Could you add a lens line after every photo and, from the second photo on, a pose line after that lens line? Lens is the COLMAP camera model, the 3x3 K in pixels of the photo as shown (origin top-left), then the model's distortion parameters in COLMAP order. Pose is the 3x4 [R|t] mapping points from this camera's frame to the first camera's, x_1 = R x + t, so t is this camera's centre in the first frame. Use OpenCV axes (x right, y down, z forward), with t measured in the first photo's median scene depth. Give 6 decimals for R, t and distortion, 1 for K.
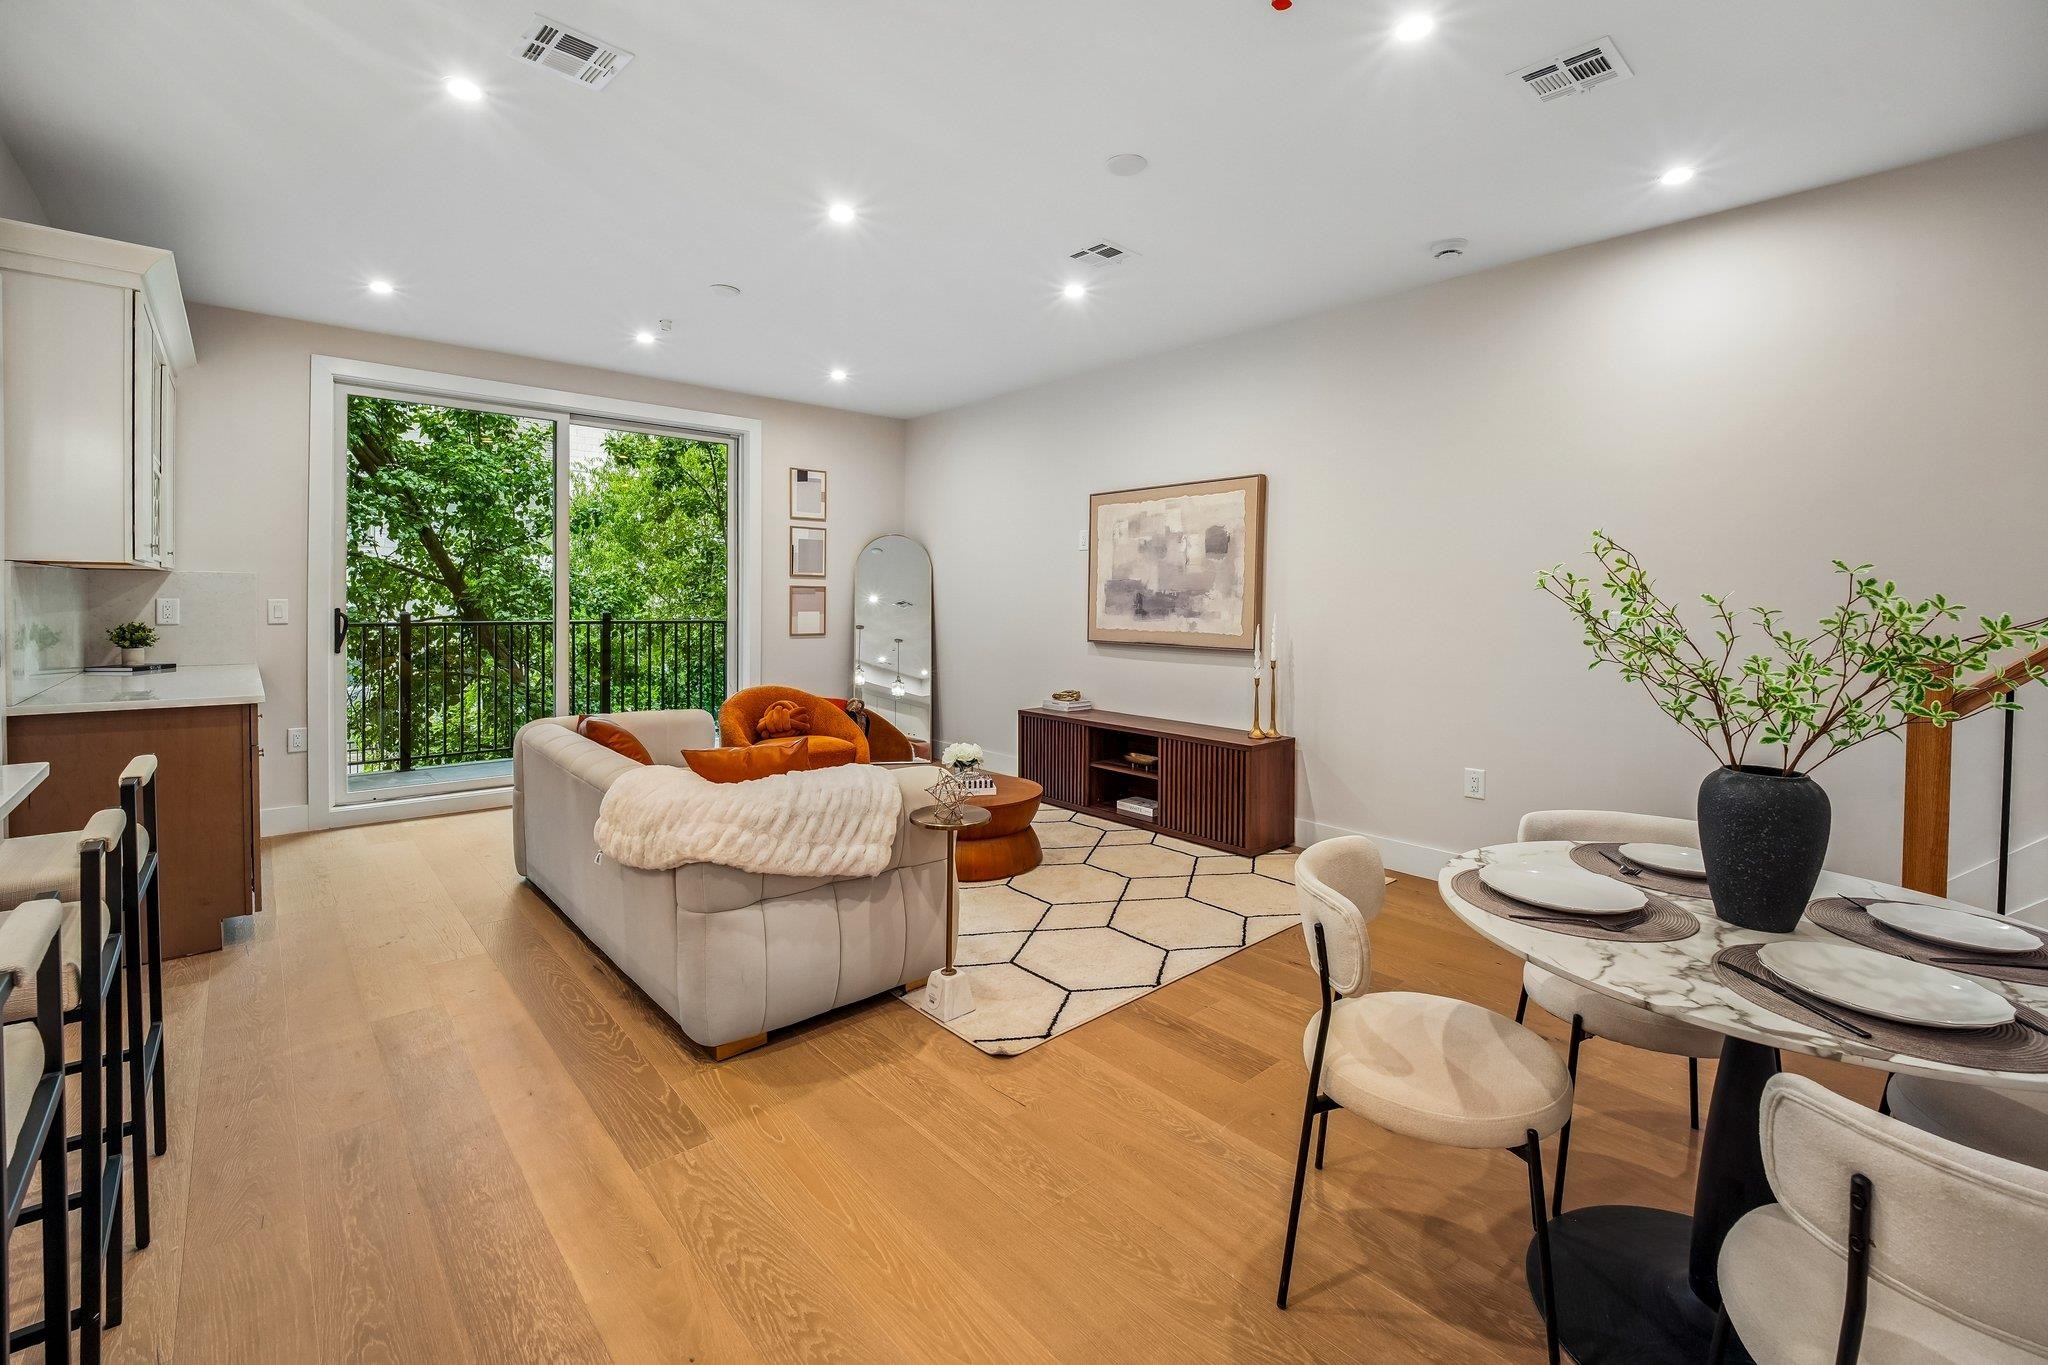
lens RADIAL K [[877.0, 0, 1018.9], [0, 877.0, 597.0], [0, 0, 1]] dist [0.002182, -0.018386]
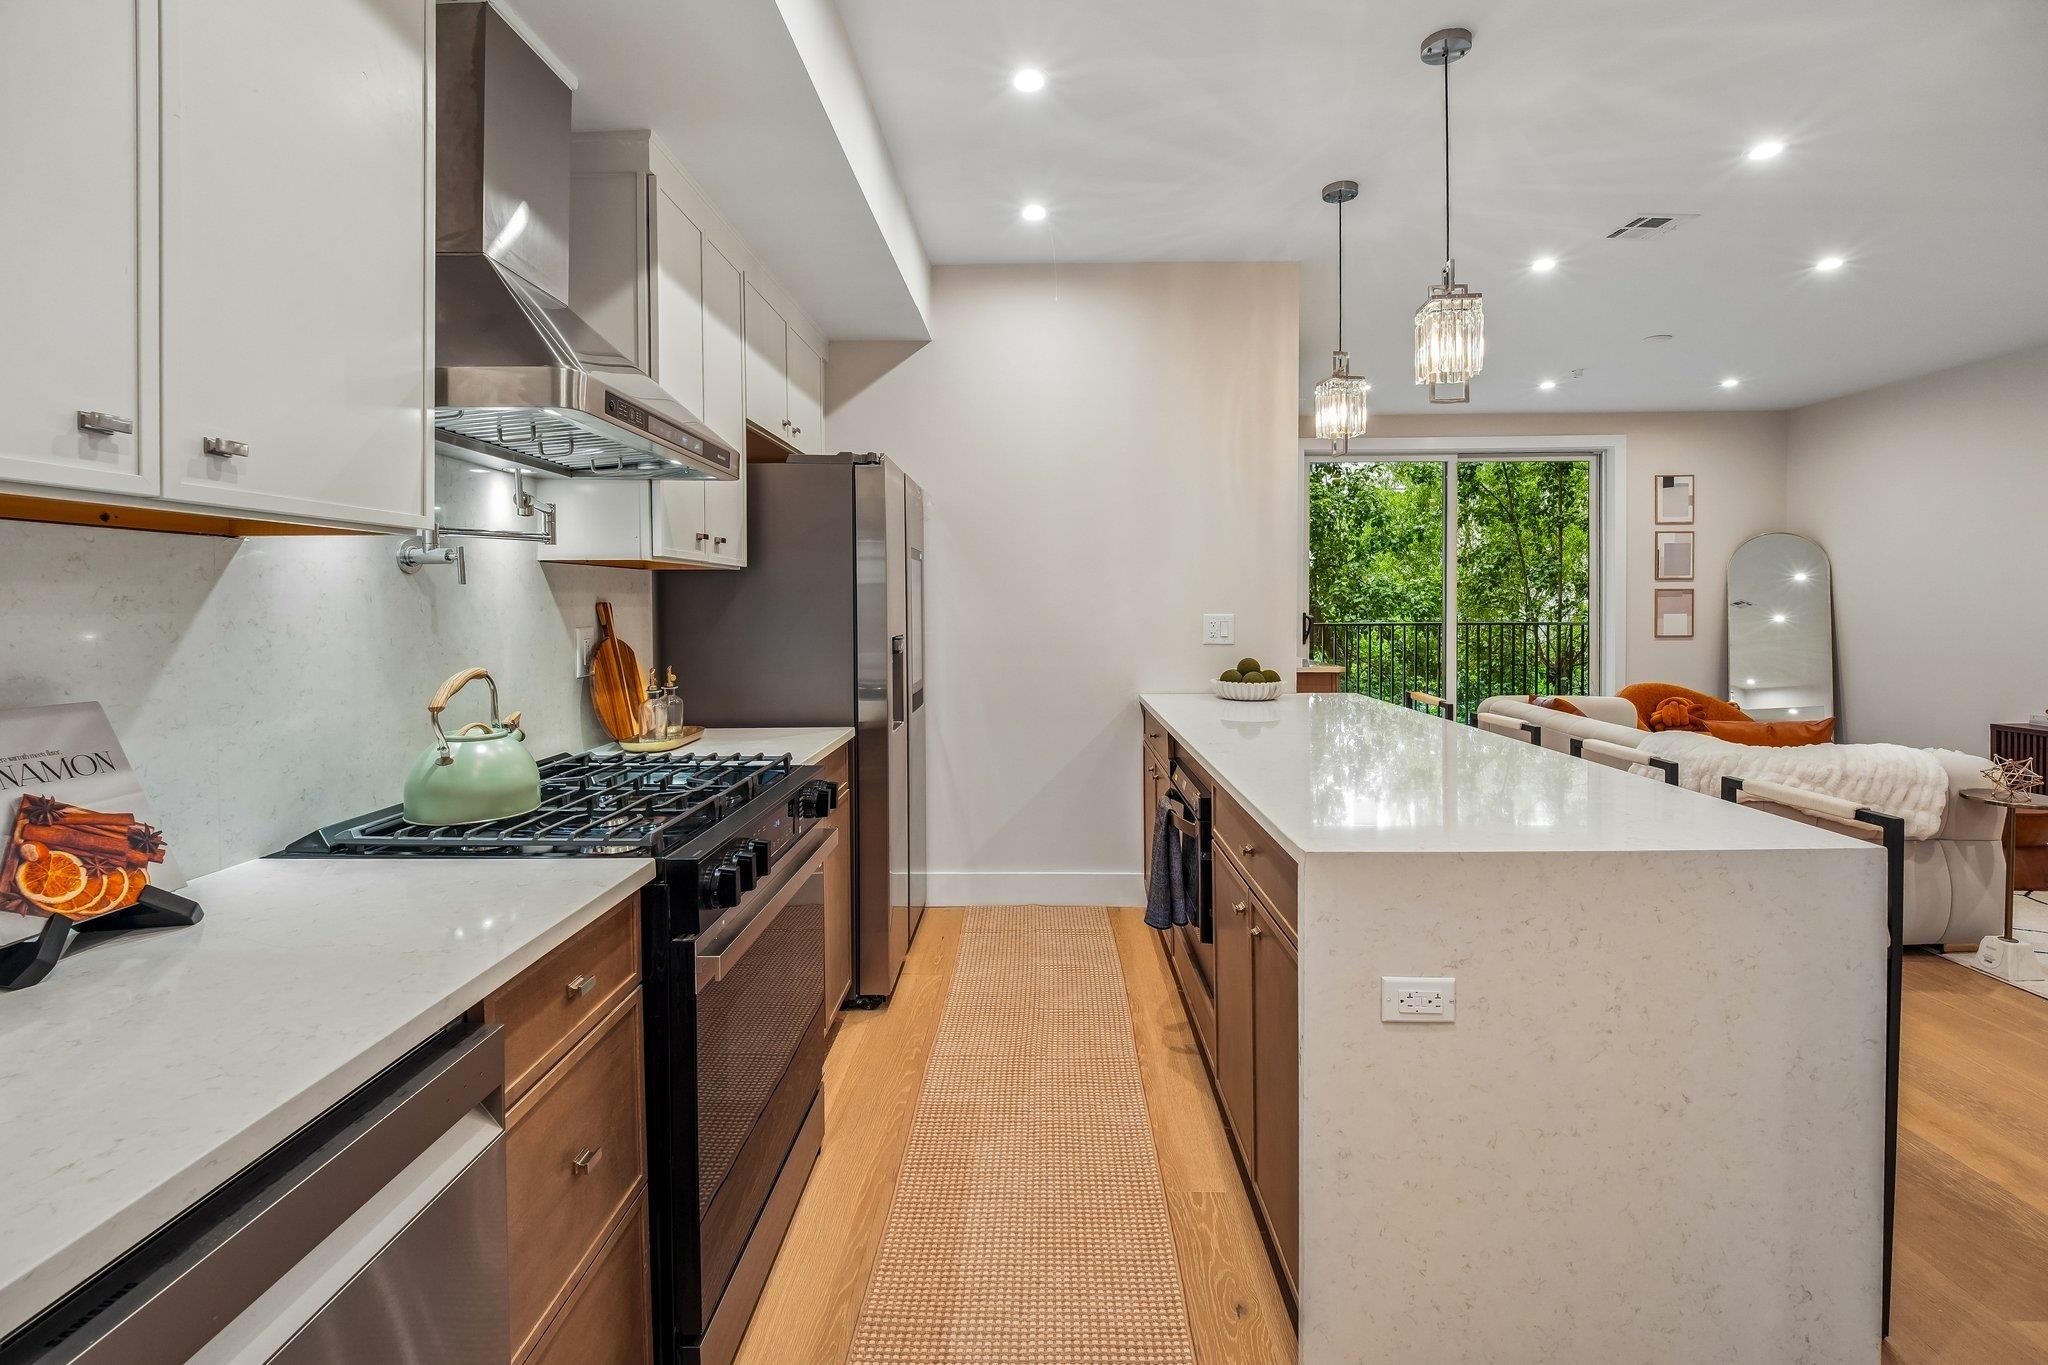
lens RADIAL K [[878.7, 0, 1025.7], [0, 878.7, 604.4], [0, 0, 1]] dist [-0.000062, -0.005657]
pose [[0.732088, -0.012159, -0.681101, -0.104053], [0.014854, 0.999888, -0.001885, -0.004000], [0.681048, -0.008737, 0.732187, -0.279604]]
